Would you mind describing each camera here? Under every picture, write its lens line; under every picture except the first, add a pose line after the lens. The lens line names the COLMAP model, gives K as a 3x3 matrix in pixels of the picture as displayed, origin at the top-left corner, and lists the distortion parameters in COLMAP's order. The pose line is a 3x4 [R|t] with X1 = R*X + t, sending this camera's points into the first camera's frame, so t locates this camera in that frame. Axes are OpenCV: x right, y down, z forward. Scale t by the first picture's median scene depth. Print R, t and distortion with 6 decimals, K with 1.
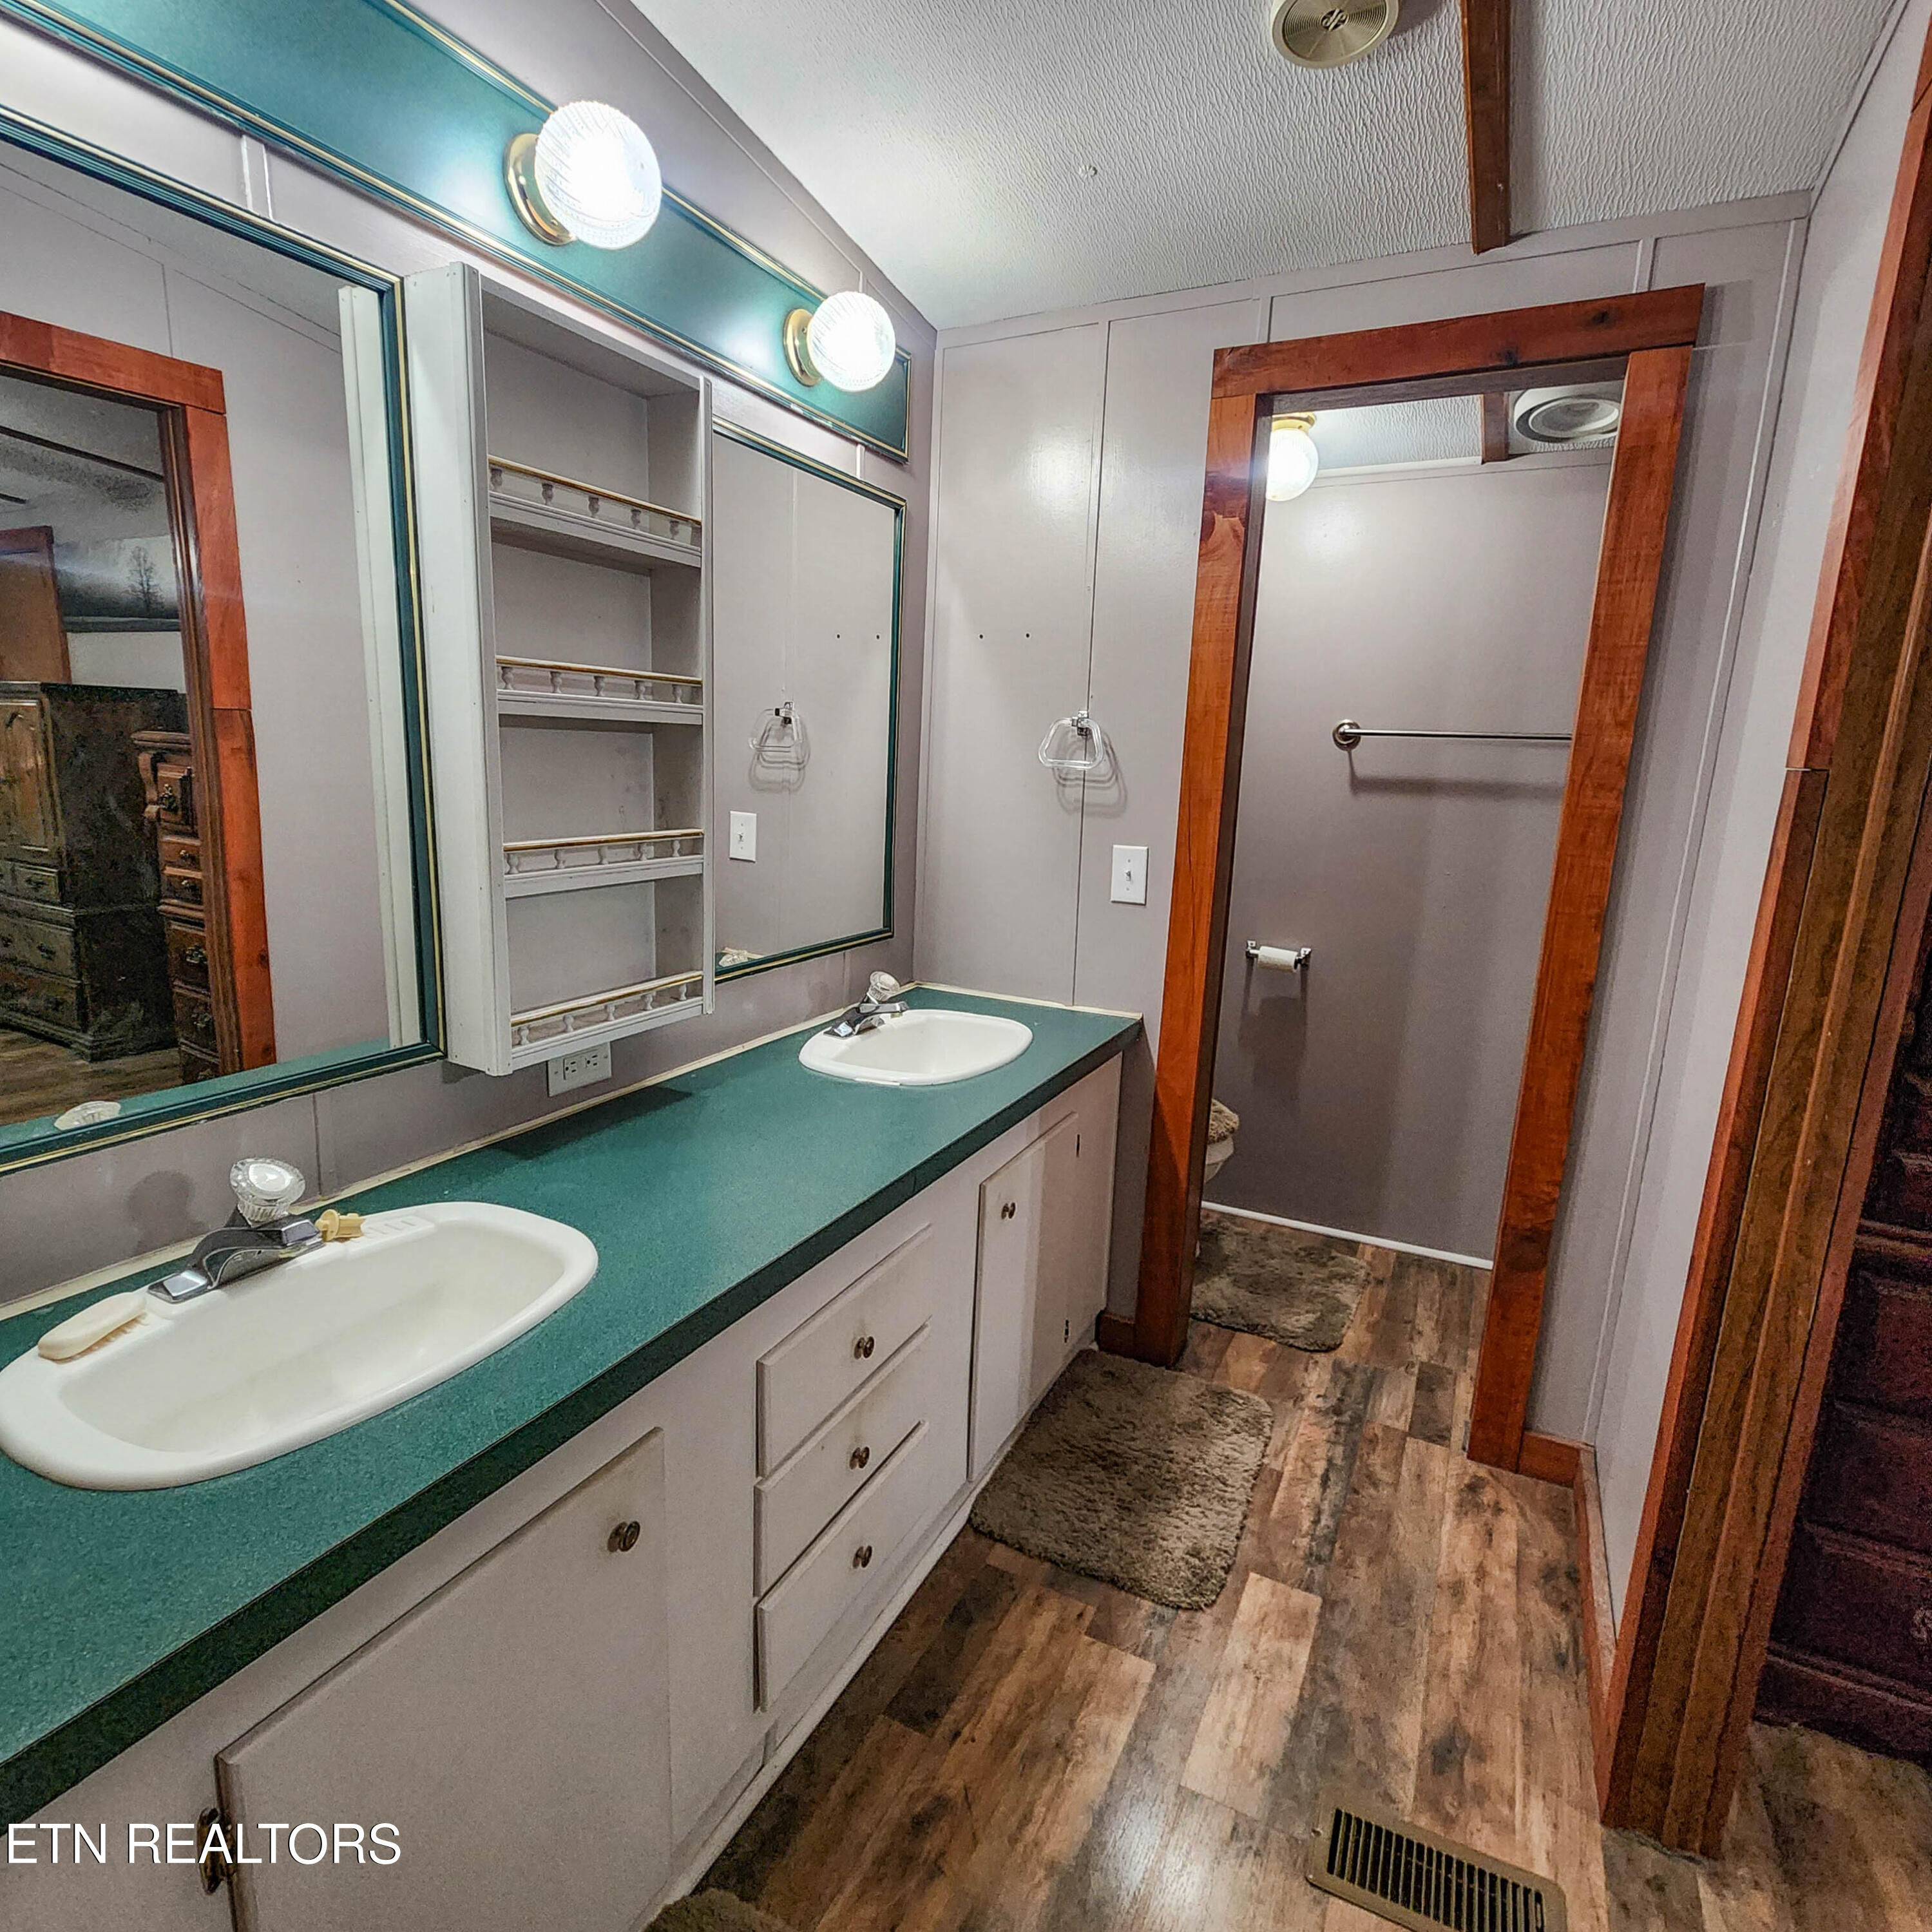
lens RADIAL K [[1050.2, 0, 966.0], [0, 1050.2, 966.0], [0, 0, 1]] dist [0.006476, -0.002704]
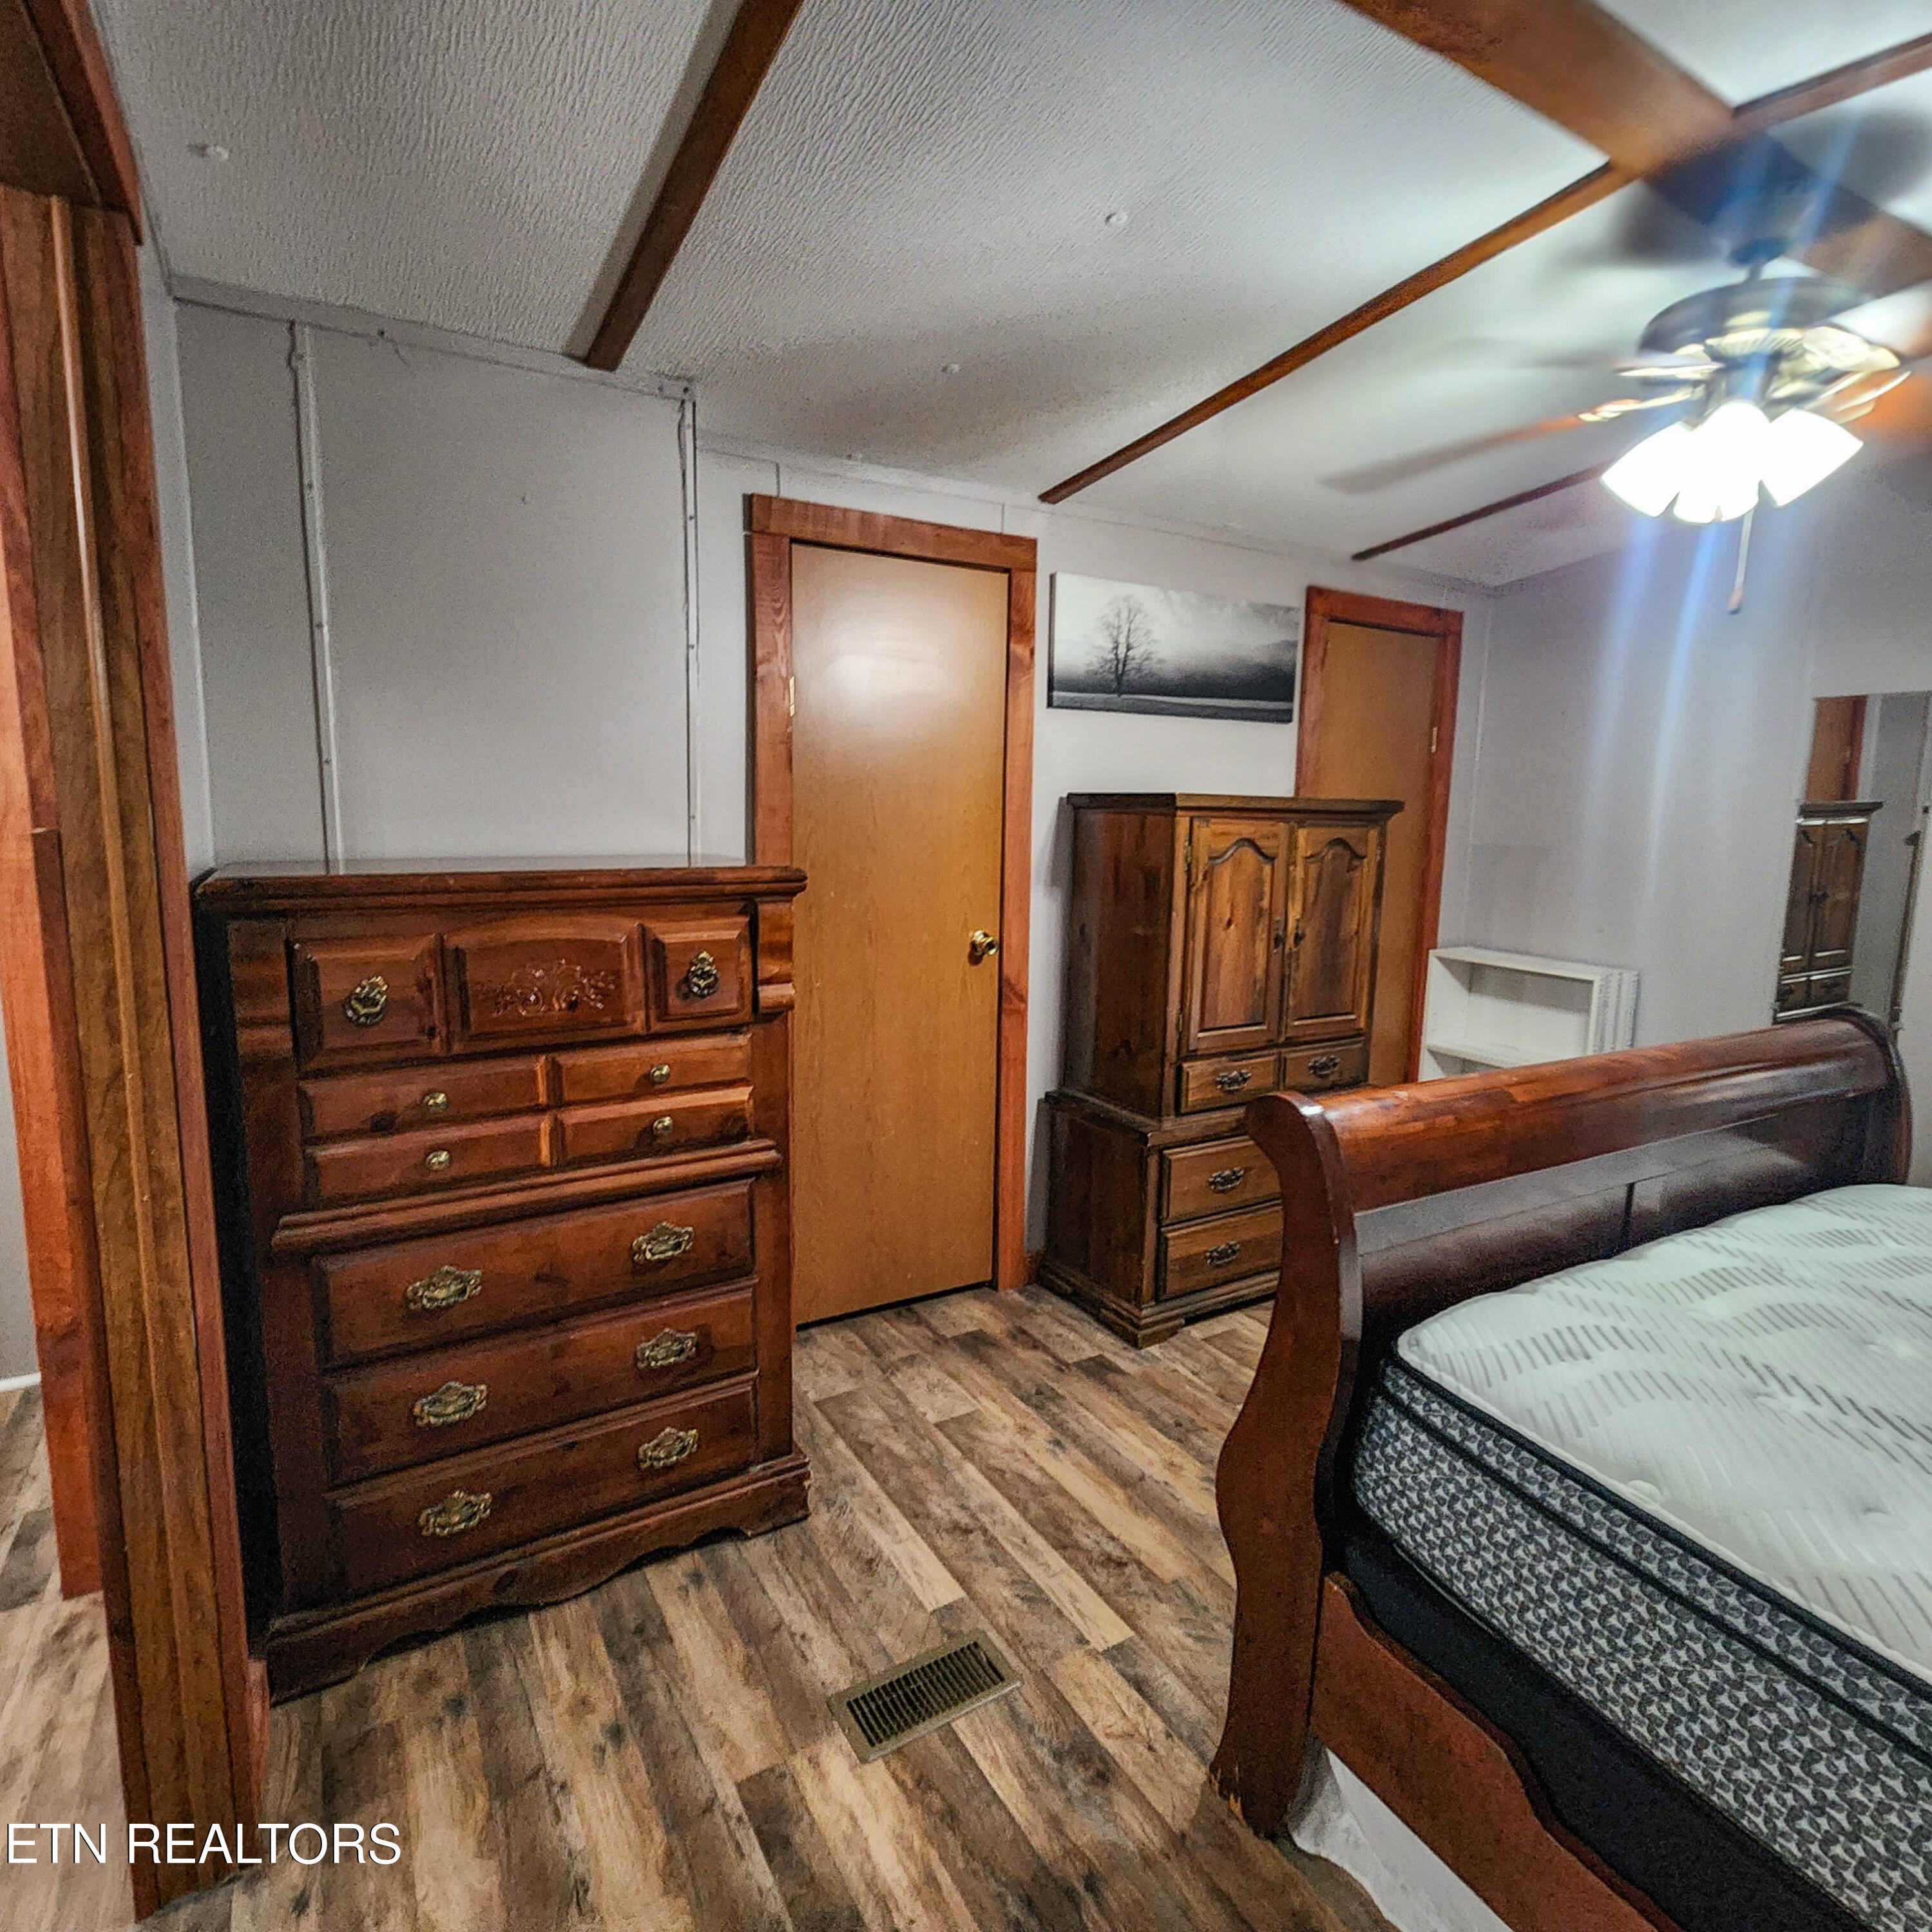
lens RADIAL K [[1073.7, 0, 948.0], [0, 1073.7, 965.2], [0, 0, 1]] dist [0.005670, -0.002599]
pose [[0.535945, -0.152819, 0.830307, 0.294173], [0.170017, 0.982869, 0.071156, 0.014304], [-0.826957, 0.103030, 0.552745, -0.221719]]
